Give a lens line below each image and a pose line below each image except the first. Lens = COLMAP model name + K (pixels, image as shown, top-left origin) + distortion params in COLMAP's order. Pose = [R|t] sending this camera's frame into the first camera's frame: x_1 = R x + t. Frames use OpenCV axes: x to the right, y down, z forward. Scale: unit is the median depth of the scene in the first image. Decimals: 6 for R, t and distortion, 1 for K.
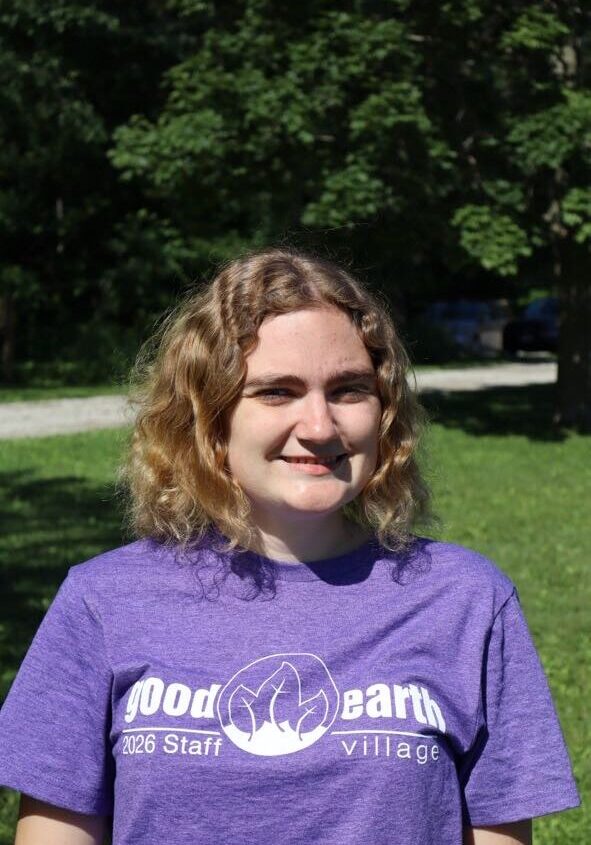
lens RADIAL K [[1787.7, 0, 288.5], [0, 1787.7, 448.9], [0, 0, 1]] dist [-0.025222, 0.000000]
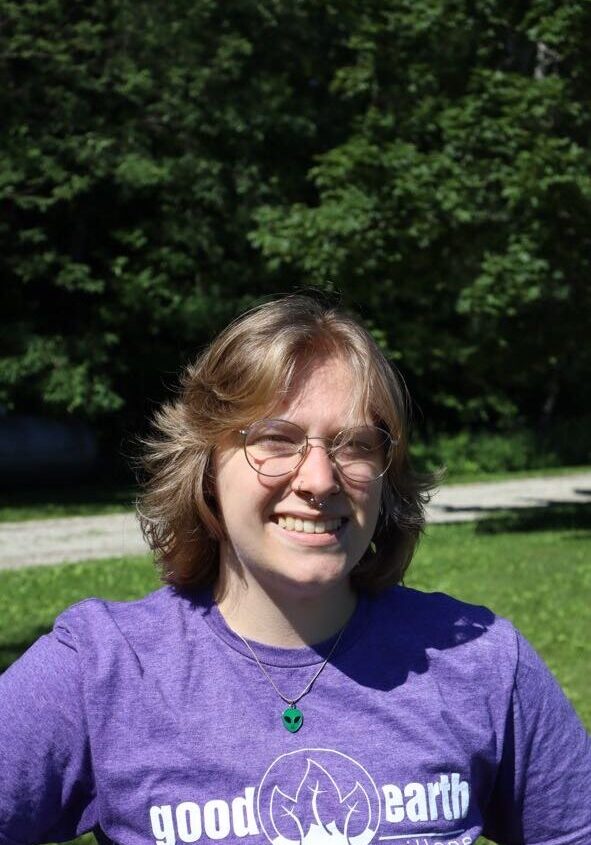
lens RADIAL K [[1496.1, 0, 296.9], [0, 1496.1, 421.3], [0, 0, 1]] dist [-0.030850, 0.000000]
pose [[0.984936, -0.006840, -0.172784, 0.057323], [-0.005015, 0.997667, -0.068081, -0.022042], [0.172847, 0.067922, 0.982604, 0.269096]]
